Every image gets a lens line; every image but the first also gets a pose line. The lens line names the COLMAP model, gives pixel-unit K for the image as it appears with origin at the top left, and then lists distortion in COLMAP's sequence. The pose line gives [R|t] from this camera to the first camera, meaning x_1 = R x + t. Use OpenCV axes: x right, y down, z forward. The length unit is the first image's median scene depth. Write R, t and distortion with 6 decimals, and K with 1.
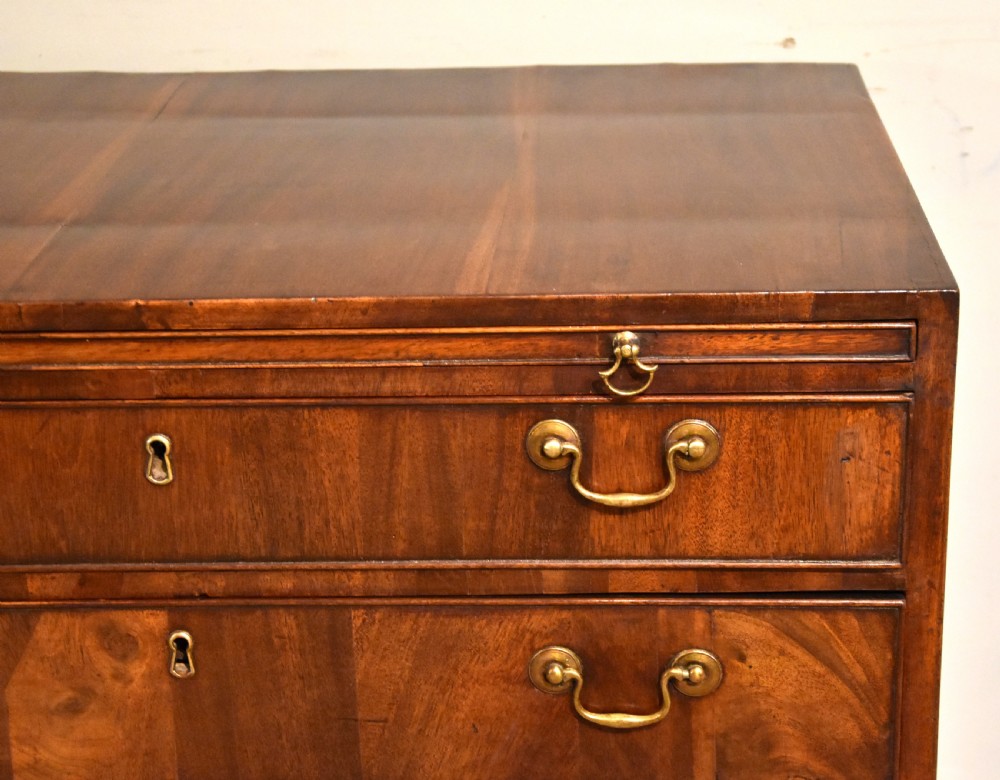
lens RADIAL K [[2022.1, 0, 554.1], [0, 2022.1, 389.8], [0, 0, 1]] dist [0.101803, 0.591660]
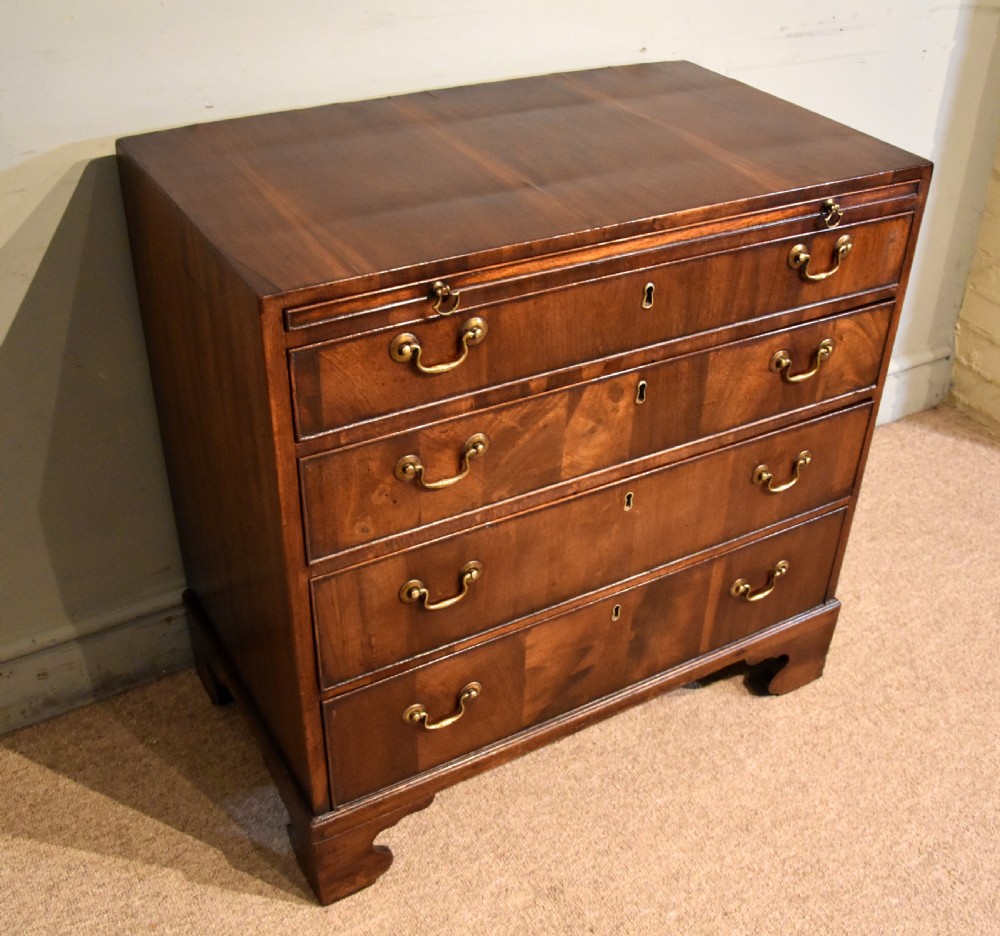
lens RADIAL K [[1151.9, 0, 521.5], [0, 1151.9, 488.1], [0, 0, 1]] dist [-0.131998, 0.025322]
pose [[0.842870, -0.264640, 0.468546, -0.856340], [0.152944, 0.952619, 0.262918, -0.098203], [-0.515925, -0.149944, 0.843409, 0.091494]]
